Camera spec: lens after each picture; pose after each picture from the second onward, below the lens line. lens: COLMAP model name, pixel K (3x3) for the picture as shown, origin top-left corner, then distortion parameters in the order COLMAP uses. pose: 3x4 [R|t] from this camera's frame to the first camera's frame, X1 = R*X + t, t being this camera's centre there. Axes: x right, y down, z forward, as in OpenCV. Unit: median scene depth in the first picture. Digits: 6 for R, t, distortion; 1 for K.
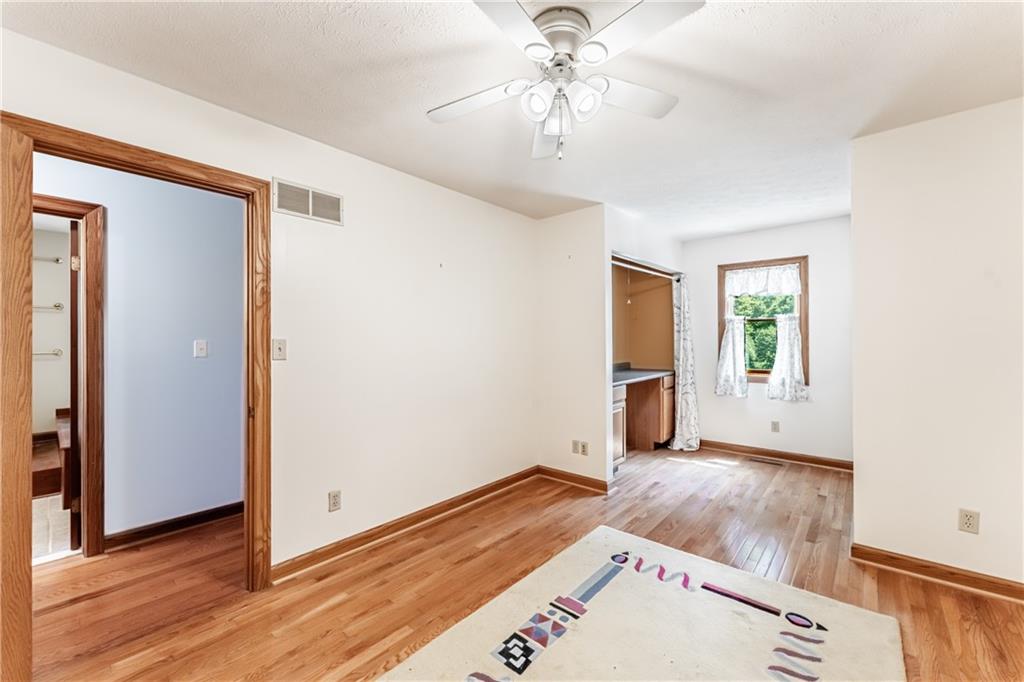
lens RADIAL K [[406.4, 0, 512.0], [0, 406.4, 341.0], [0, 0, 1]] dist [0.000408, -0.000032]
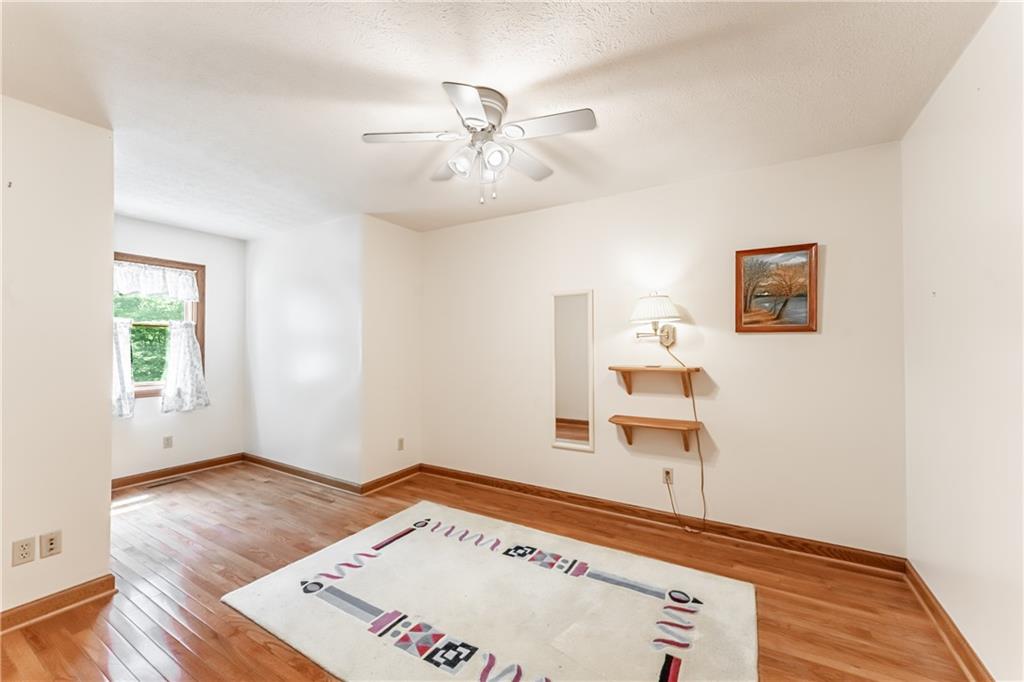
lens RADIAL K [[406.4, 0, 512.0], [0, 406.4, 341.0], [0, 0, 1]] dist [0.000408, -0.000032]
pose [[-0.180568, 0.018176, 0.983394, -0.548082], [0.002712, 0.999835, -0.017982, 0.000897], [-0.983559, -0.000580, -0.180588, 0.551361]]
